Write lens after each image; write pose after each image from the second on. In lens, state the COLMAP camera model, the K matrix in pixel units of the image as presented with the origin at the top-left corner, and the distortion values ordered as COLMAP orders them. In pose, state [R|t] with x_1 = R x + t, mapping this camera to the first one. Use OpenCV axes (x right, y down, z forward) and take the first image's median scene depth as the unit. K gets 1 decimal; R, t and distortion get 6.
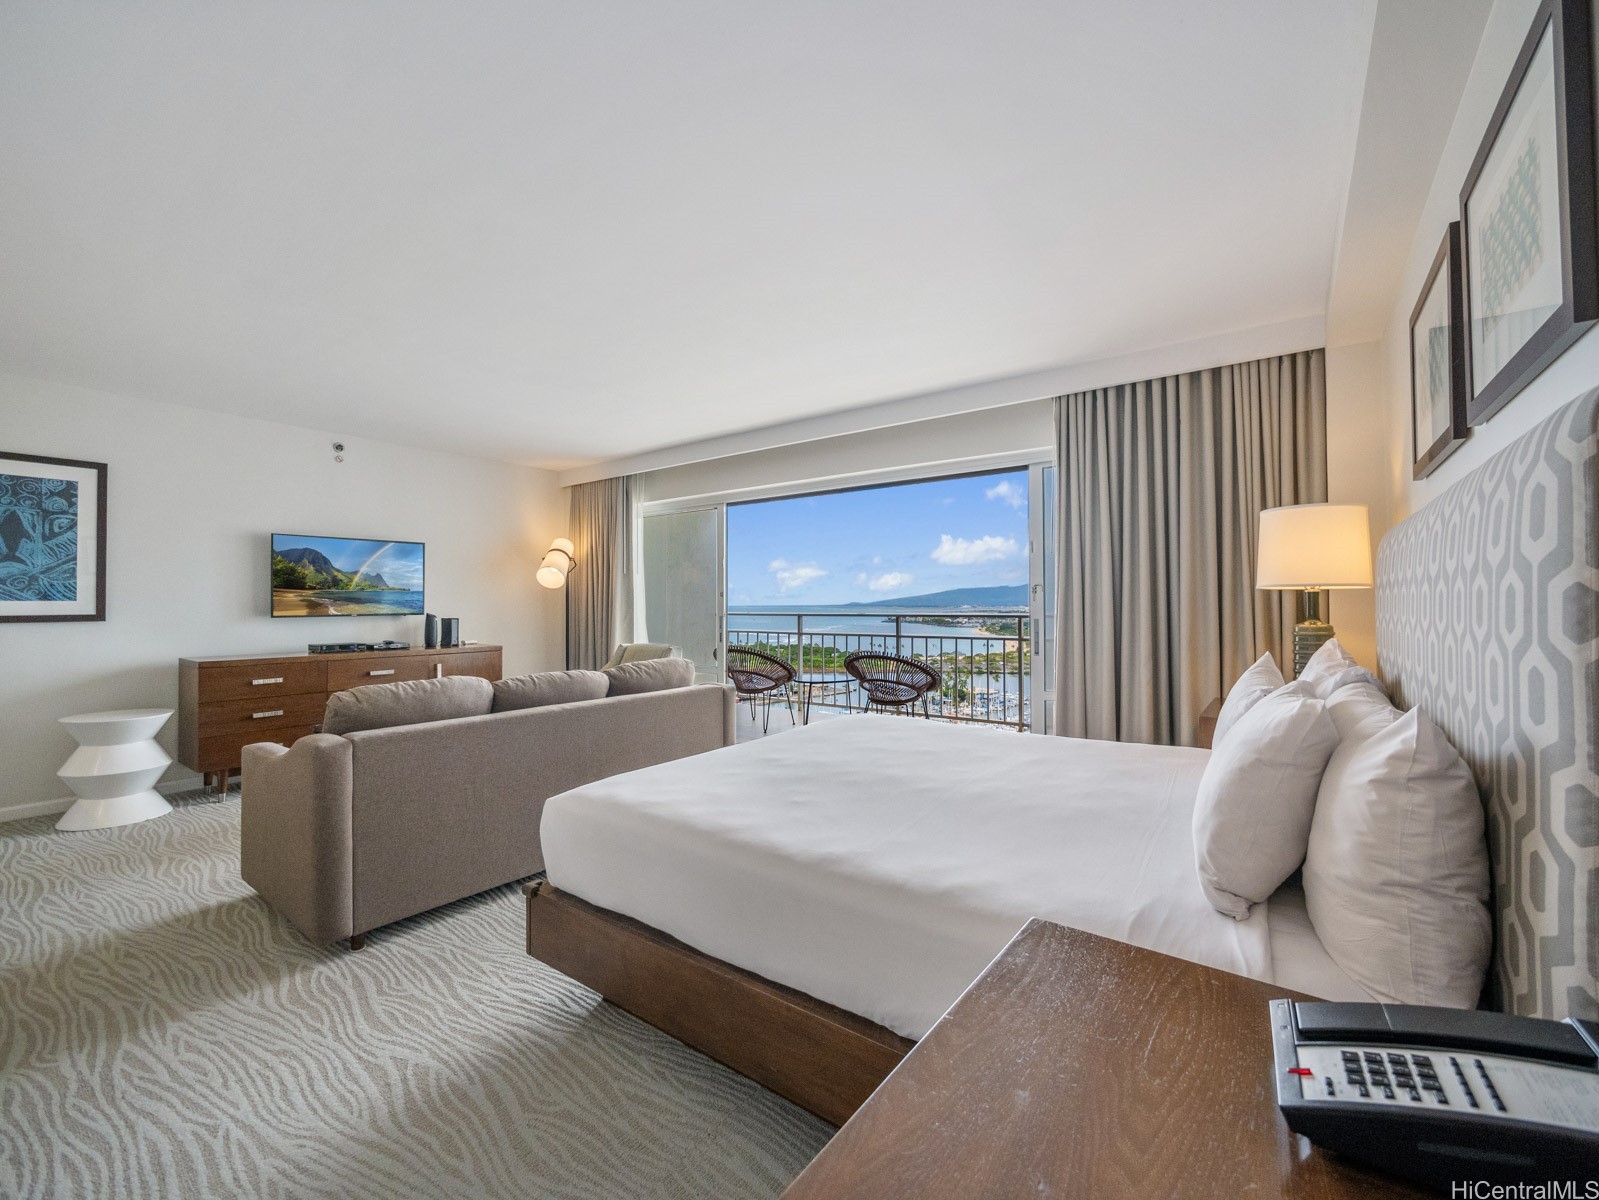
lens RADIAL K [[666.0, 0, 795.7], [0, 666.0, 588.5], [0, 0, 1]] dist [-0.005147, 0.000265]
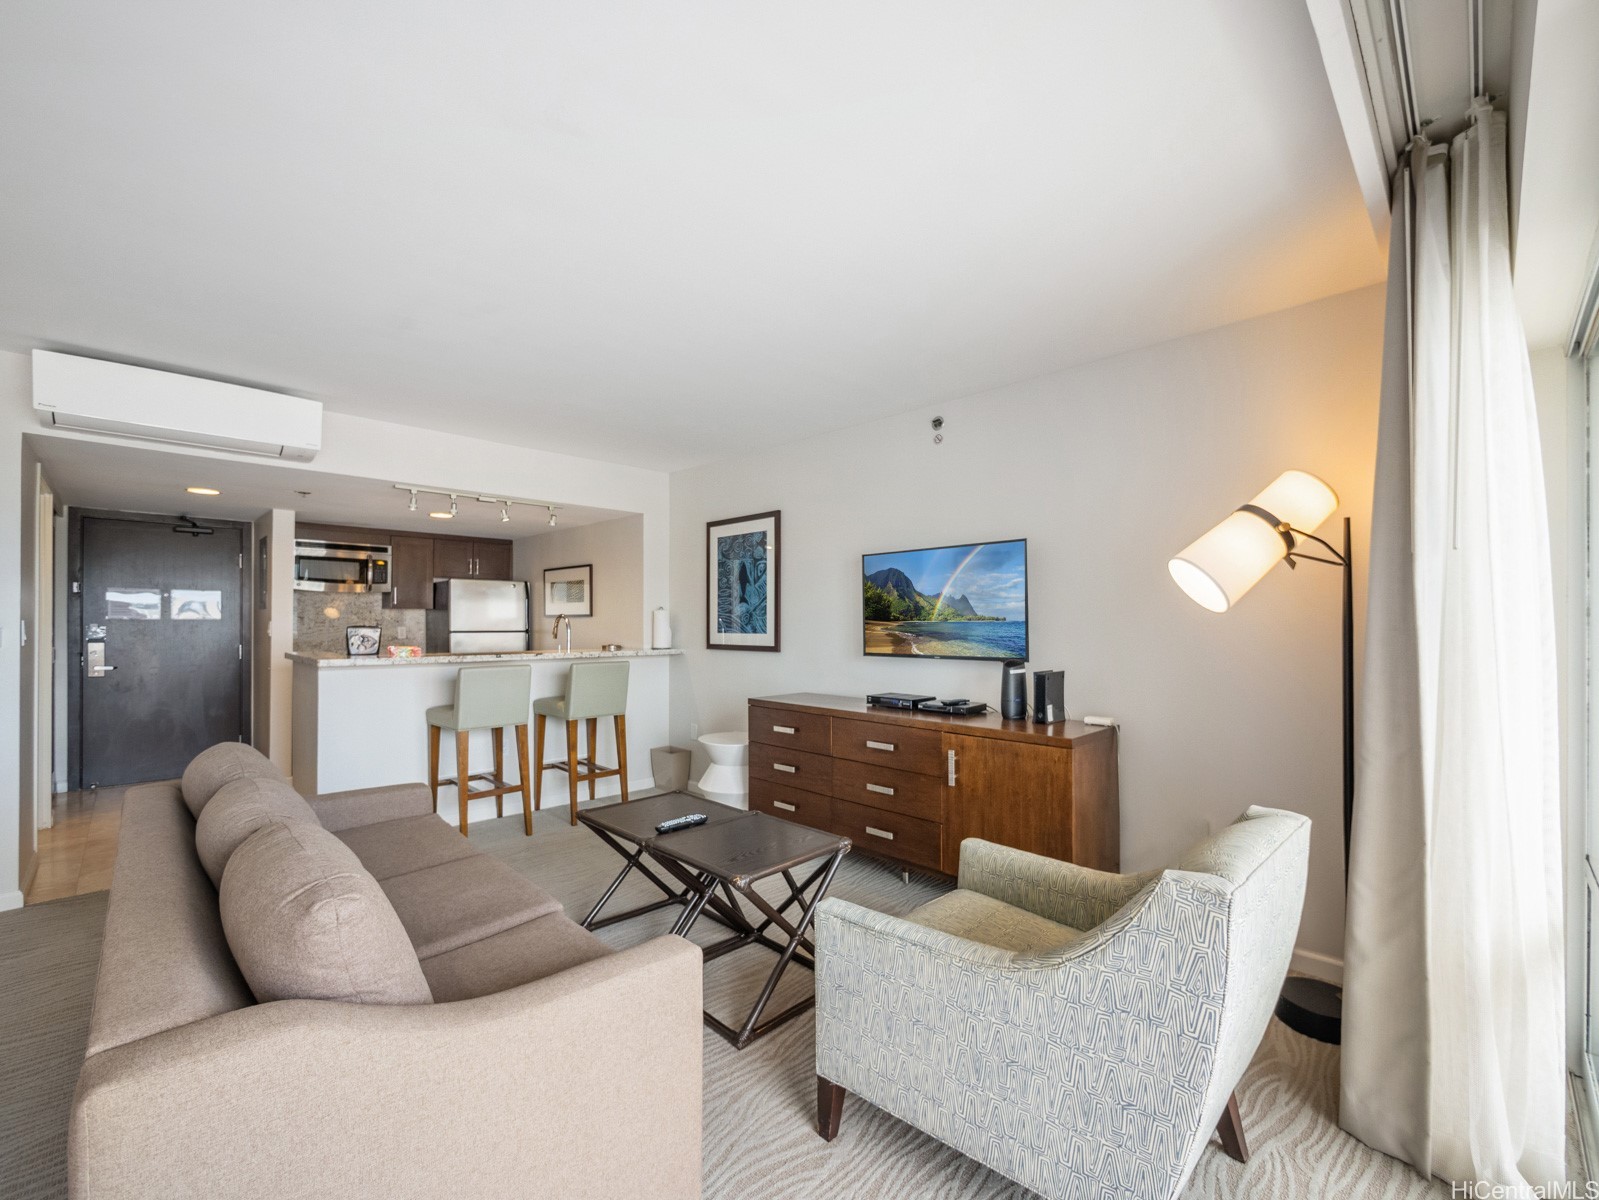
lens RADIAL K [[687.4, 0, 793.5], [0, 687.4, 623.8], [0, 0, 1]] dist [-0.015303, 0.000058]
pose [[-0.142424, -0.003843, -0.989798, 0.078625], [0.016117, 0.999851, -0.006202, 0.007924], [0.989675, -0.016836, -0.142341, 1.065643]]
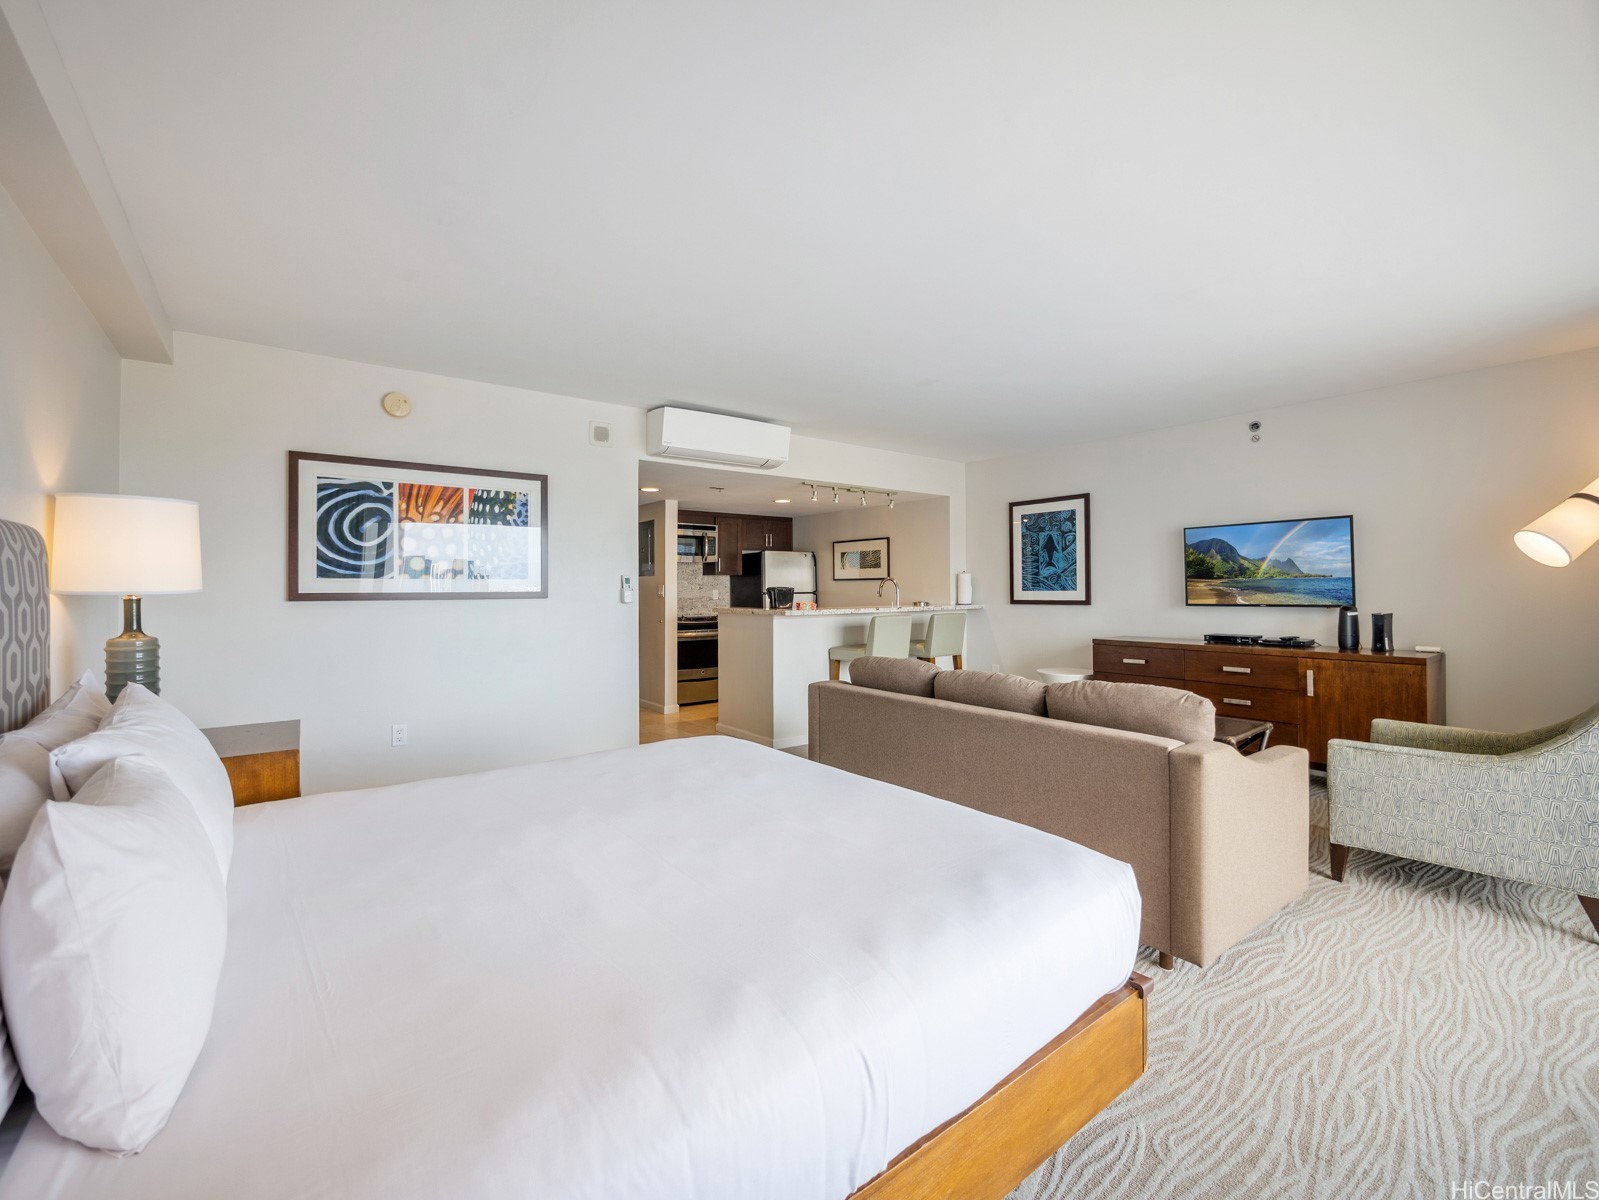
lens RADIAL K [[685.5, 0, 795.6], [0, 685.5, 589.2], [0, 0, 1]] dist [-0.002164, -0.000621]
pose [[-0.260912, -0.001046, -0.965362, 0.465617], [0.024452, 0.999671, -0.007692, 0.009865], [0.965053, -0.025612, -0.260801, 0.697634]]
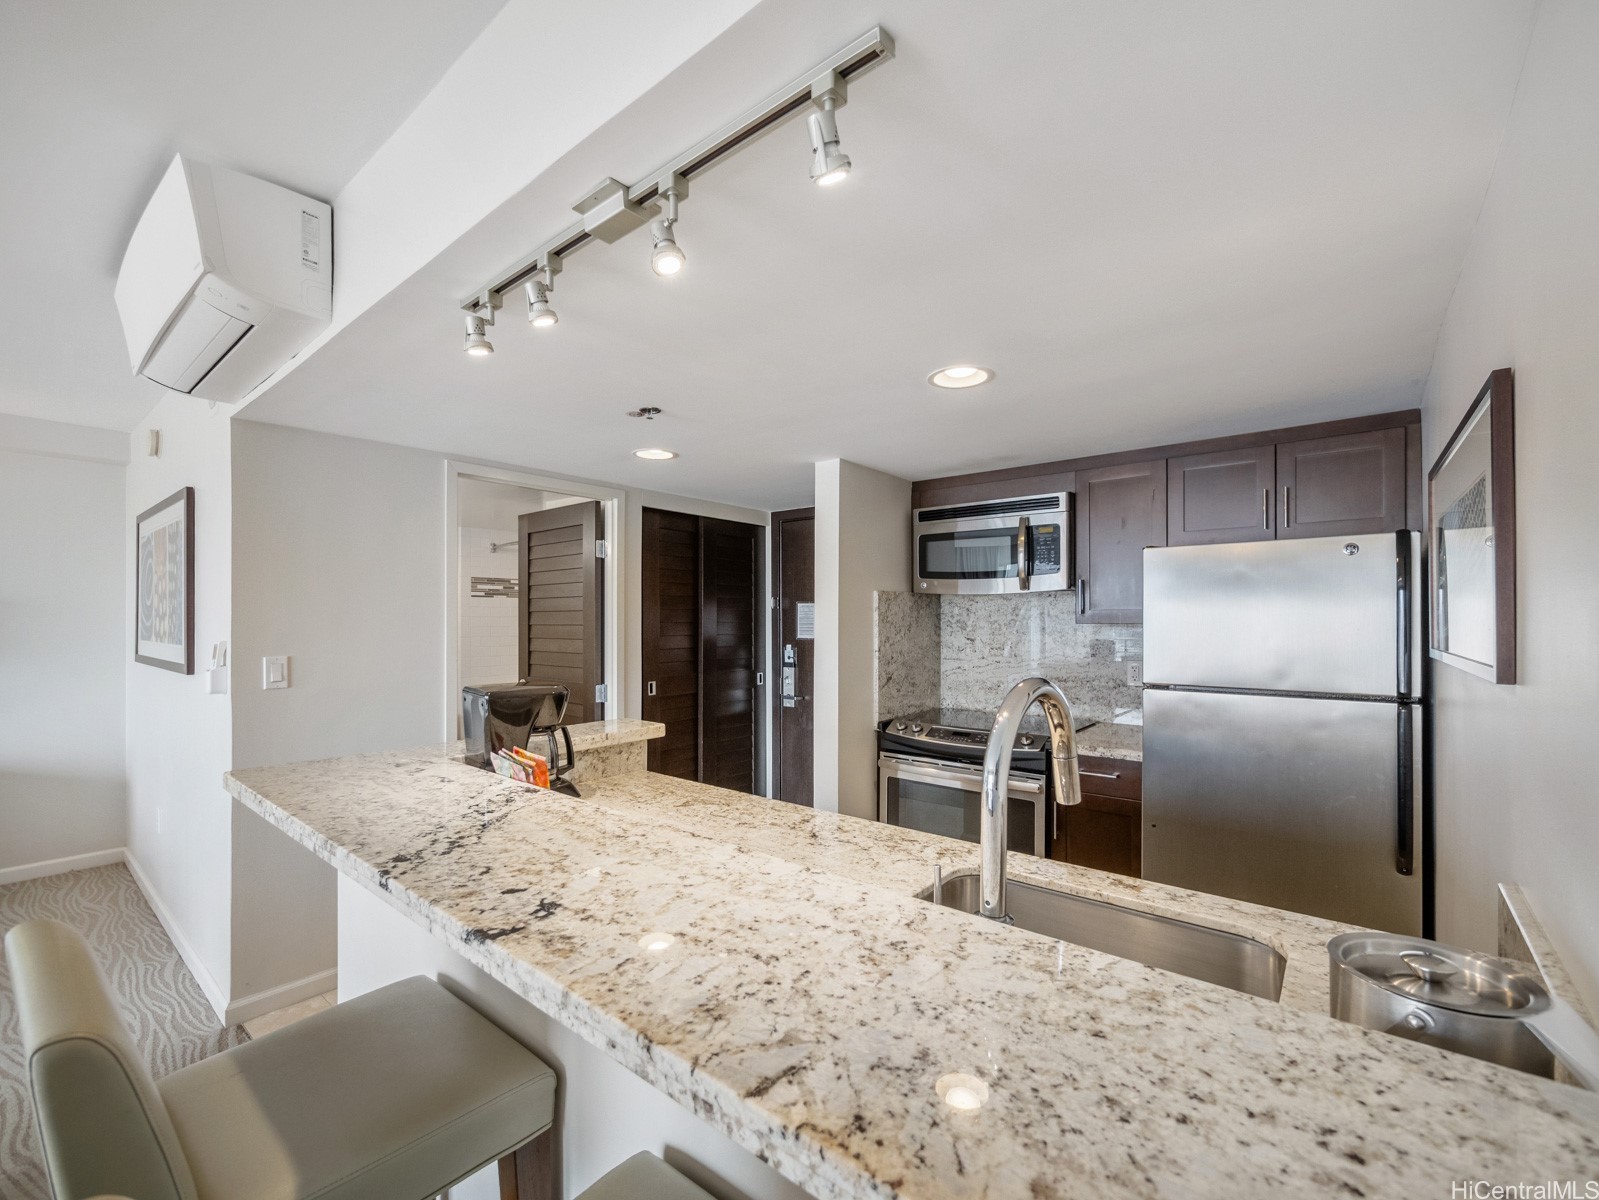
lens RADIAL K [[666.0, 0, 795.7], [0, 666.0, 588.5], [0, 0, 1]] dist [-0.005147, 0.000265]
pose [[-0.999476, -0.004546, 0.032063, -0.961576], [-0.006811, 0.997461, -0.070883, -0.032423], [-0.031660, -0.071064, -0.996969, 0.696483]]
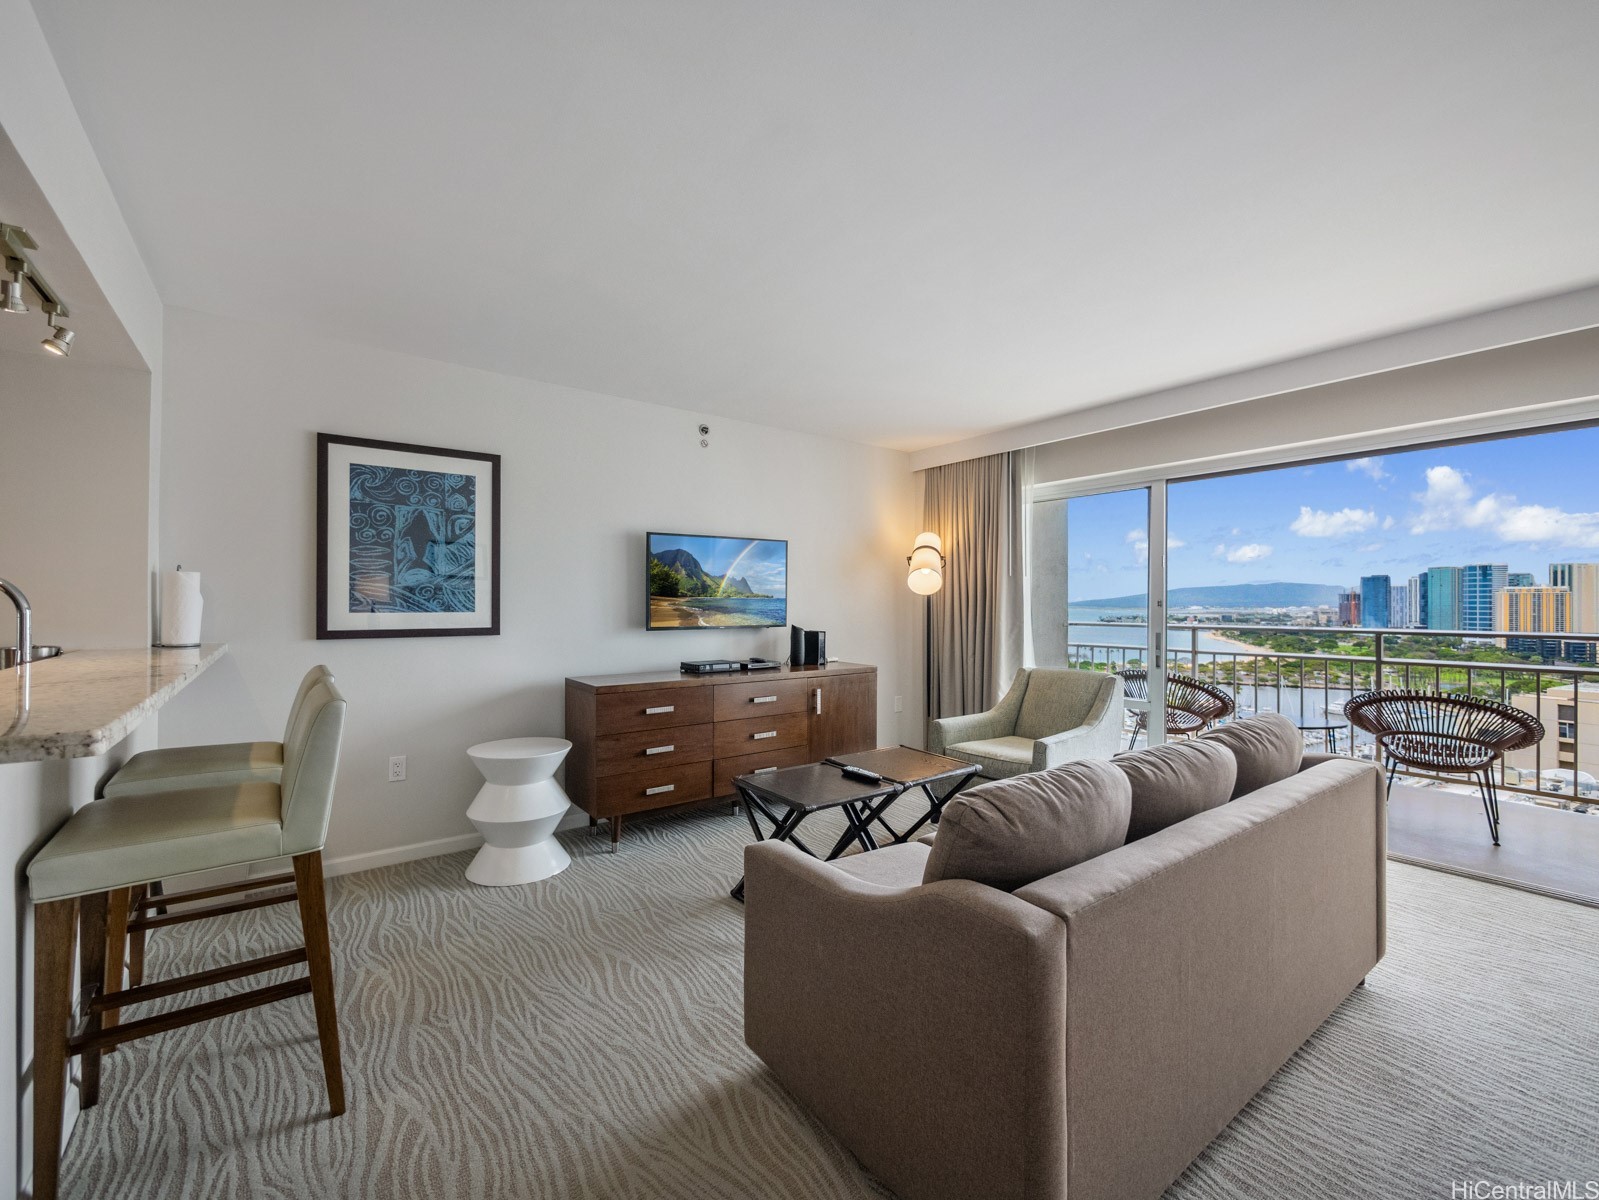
lens RADIAL K [[666.0, 0, 795.7], [0, 666.0, 588.5], [0, 0, 1]] dist [-0.005147, 0.000265]
pose [[0.960507, -0.000653, -0.278255, -0.378888], [0.001071, 0.999999, 0.001350, -0.011697], [0.278254, -0.001595, 0.960506, 0.238199]]
